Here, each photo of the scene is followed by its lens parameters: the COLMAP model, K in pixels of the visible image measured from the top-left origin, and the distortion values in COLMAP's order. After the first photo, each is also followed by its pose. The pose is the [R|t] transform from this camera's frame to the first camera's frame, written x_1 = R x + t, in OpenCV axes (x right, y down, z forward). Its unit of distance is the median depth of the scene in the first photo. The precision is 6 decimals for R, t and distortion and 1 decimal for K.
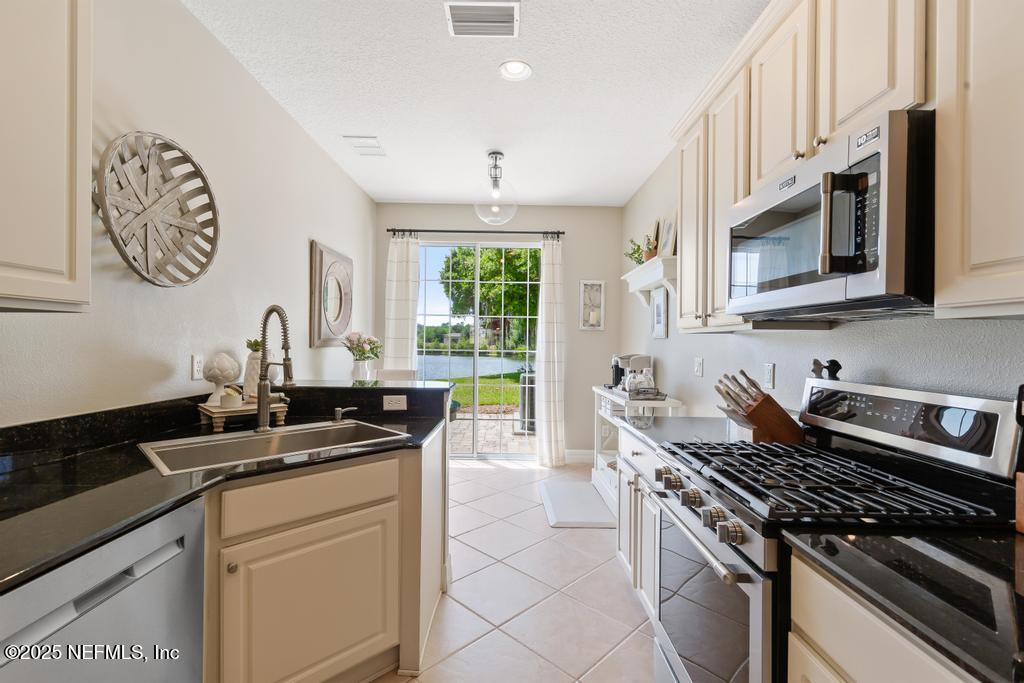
lens RADIAL K [[469.4, 0, 520.4], [0, 469.4, 338.1], [0, 0, 1]] dist [0.006994, -0.001055]
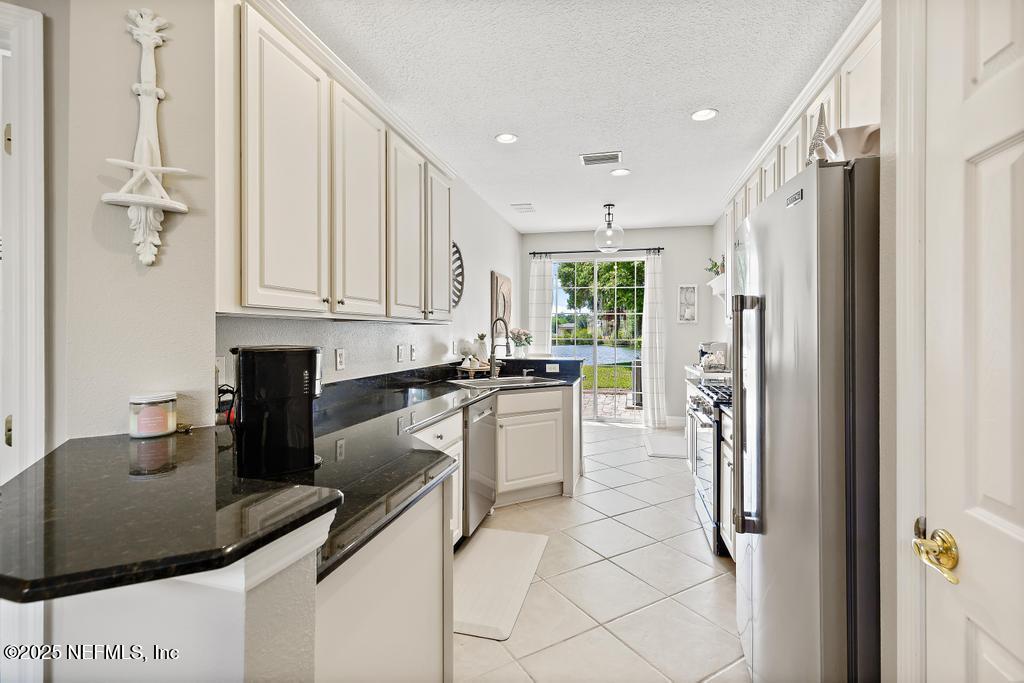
lens RADIAL K [[469.4, 0, 501.6], [0, 469.4, 334.2], [0, 0, 1]] dist [0.006994, -0.001055]
pose [[0.961008, -0.006977, -0.276432, 0.020963], [0.010400, 0.999886, 0.010920, -0.006528], [0.276324, -0.013370, 0.960972, -0.381097]]
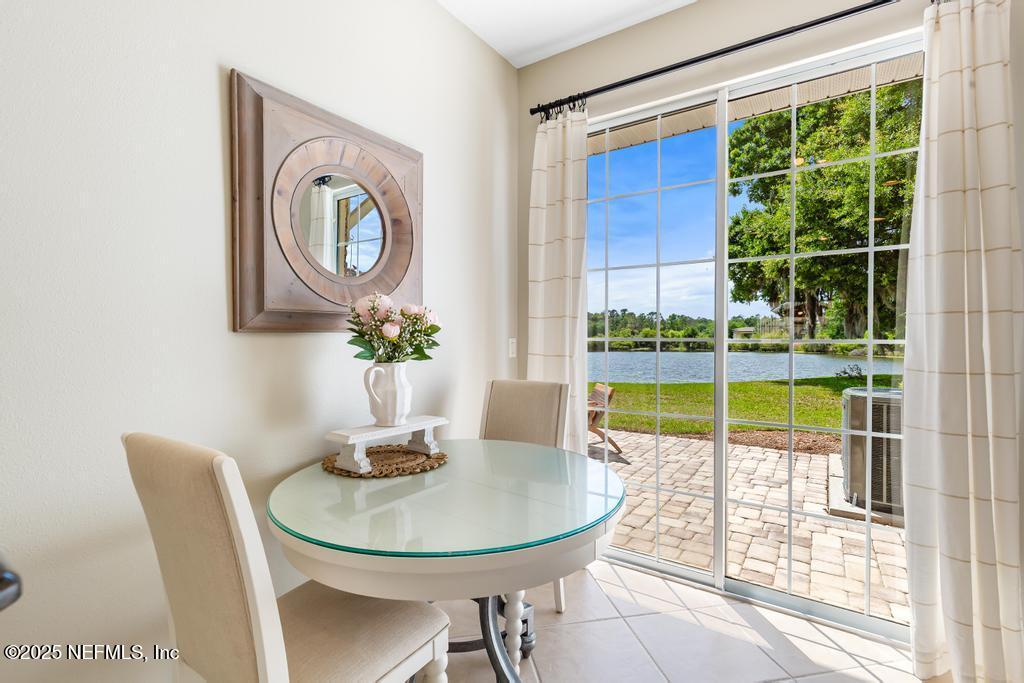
lens RADIAL K [[469.4, 0, 514.2], [0, 469.4, 352.4], [0, 0, 1]] dist [0.006994, -0.001055]
pose [[0.825161, -0.000725, -0.564898, -0.007414], [0.022190, 0.999269, 0.031131, 0.020044], [0.564462, -0.038223, 0.824573, 0.575391]]
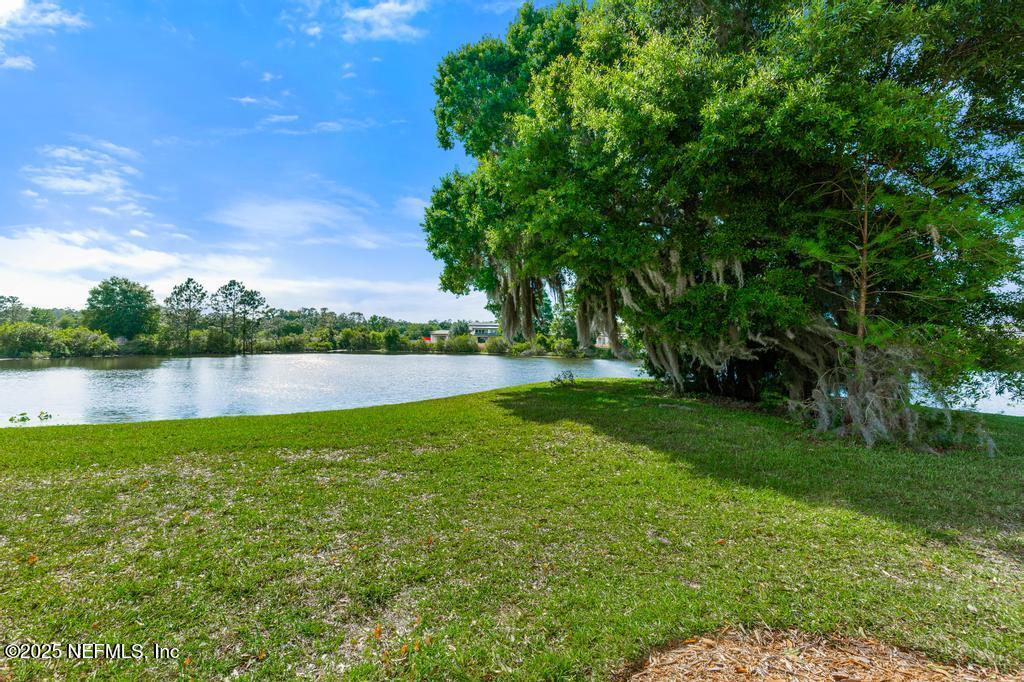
lens RADIAL K [[469.4, 0, 506.9], [0, 469.4, 338.0], [0, 0, 1]] dist [0.006994, -0.001055]
pose [[1.000000, 0.000204, -0.000773, -0.295046], [-0.000201, 0.999989, 0.004674, 0.049702], [0.000774, -0.004674, 0.999989, 1.833895]]
